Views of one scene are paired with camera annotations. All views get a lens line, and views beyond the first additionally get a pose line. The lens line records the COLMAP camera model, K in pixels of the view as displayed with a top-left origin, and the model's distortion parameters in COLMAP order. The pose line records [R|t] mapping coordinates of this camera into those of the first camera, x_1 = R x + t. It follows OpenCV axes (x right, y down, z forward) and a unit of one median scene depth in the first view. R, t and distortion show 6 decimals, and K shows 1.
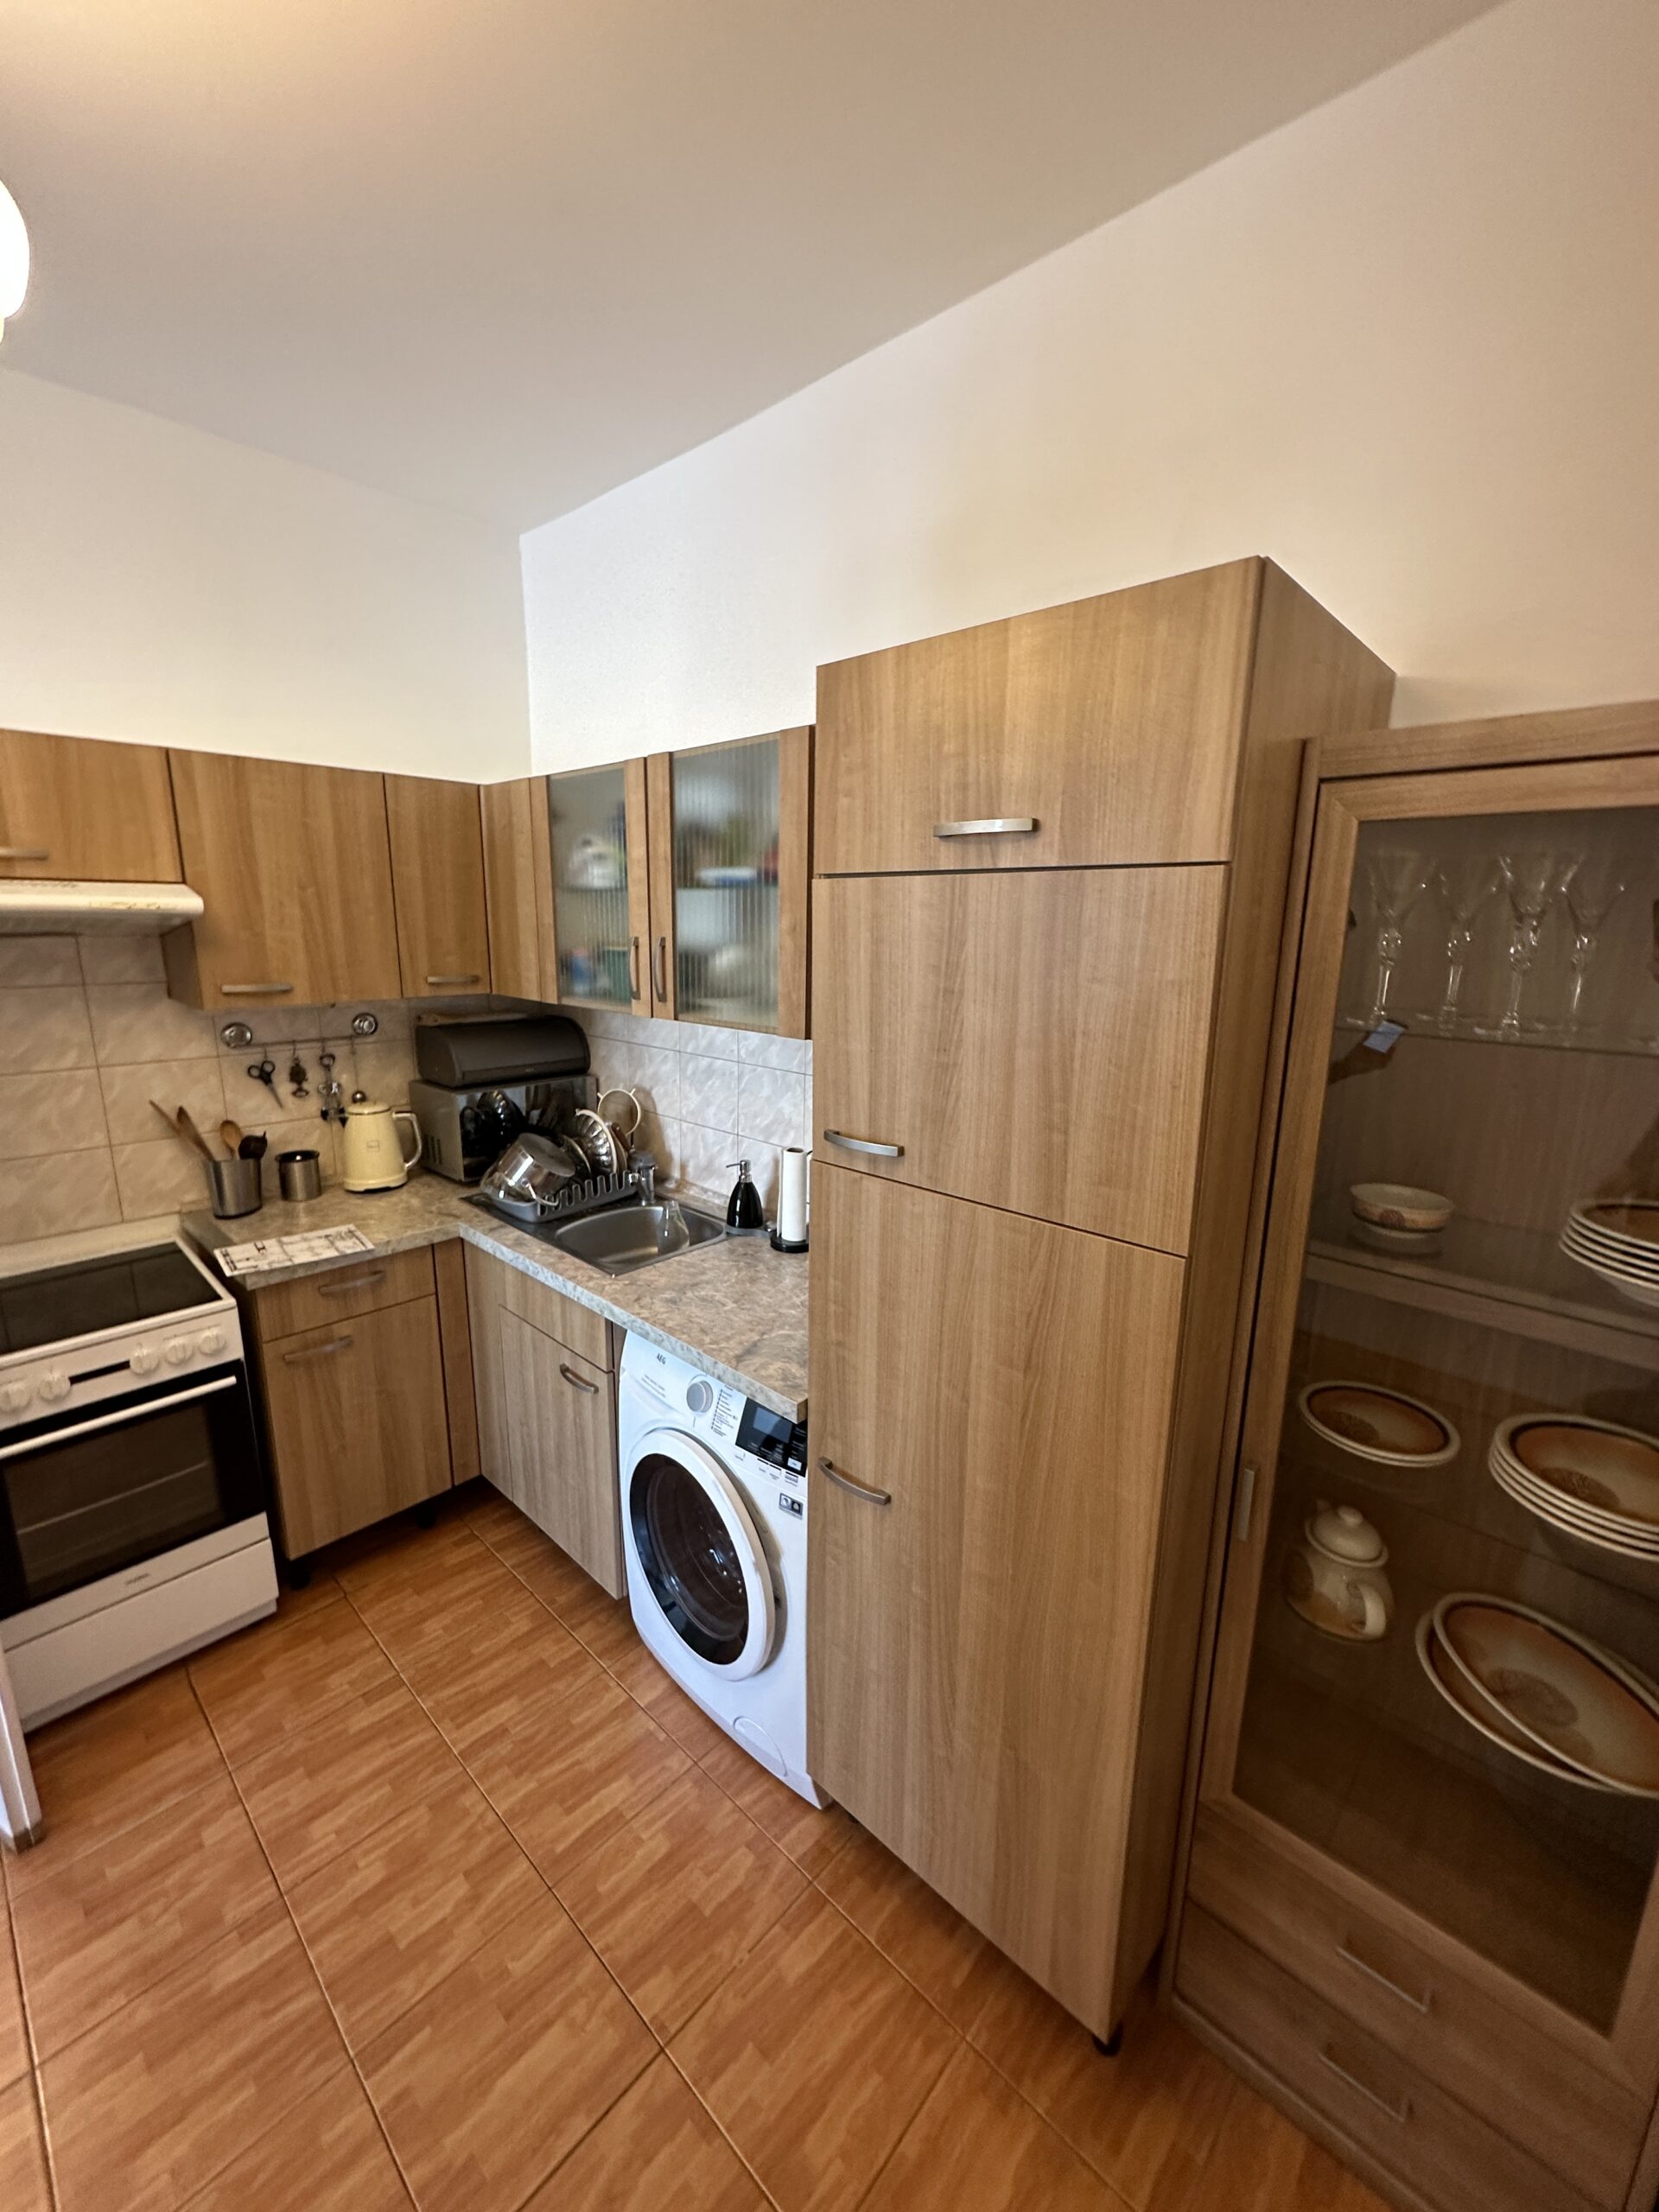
lens RADIAL K [[878.8, 0, 825.4], [0, 878.8, 1102.0], [0, 0, 1]] dist [-0.004055, -0.000133]
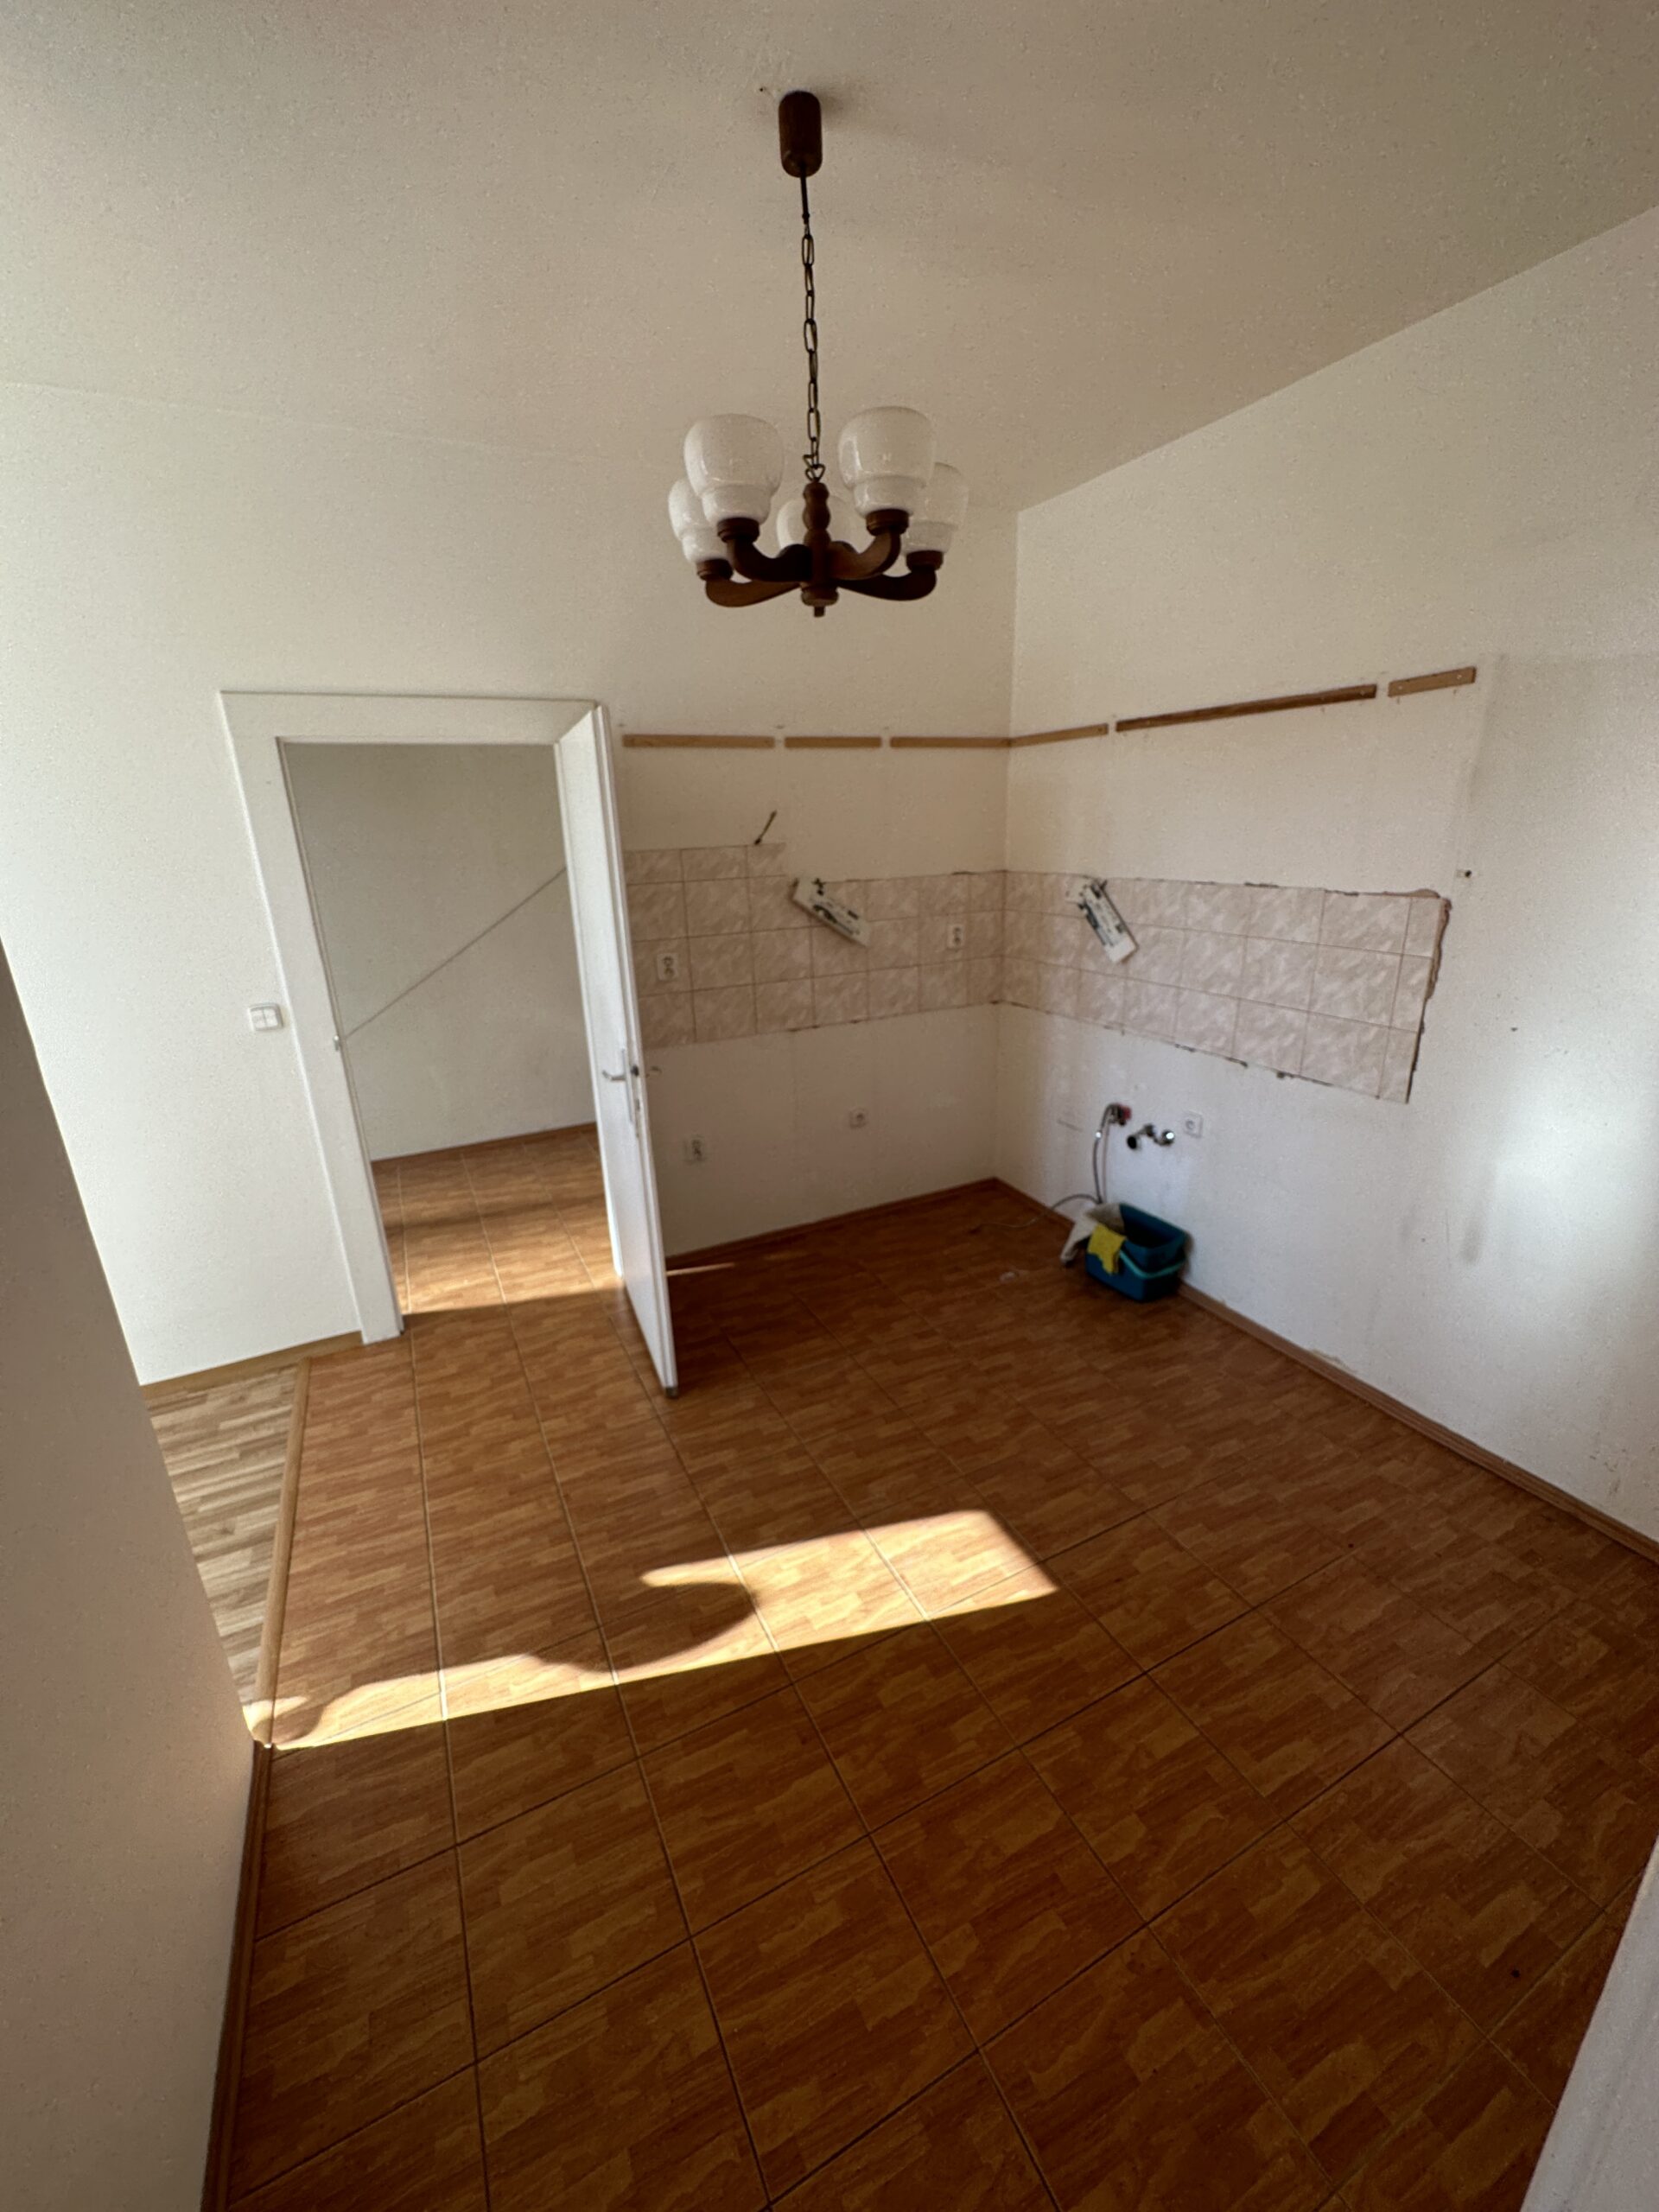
lens RADIAL K [[878.8, 0, 835.8], [0, 878.8, 1108.7], [0, 0, 1]] dist [-0.004055, -0.000133]
pose [[0.938881, 0.063290, -0.338374, -0.140138], [-0.028928, 0.993983, 0.105650, 0.102826], [0.343025, -0.089404, 0.935062, -0.432659]]
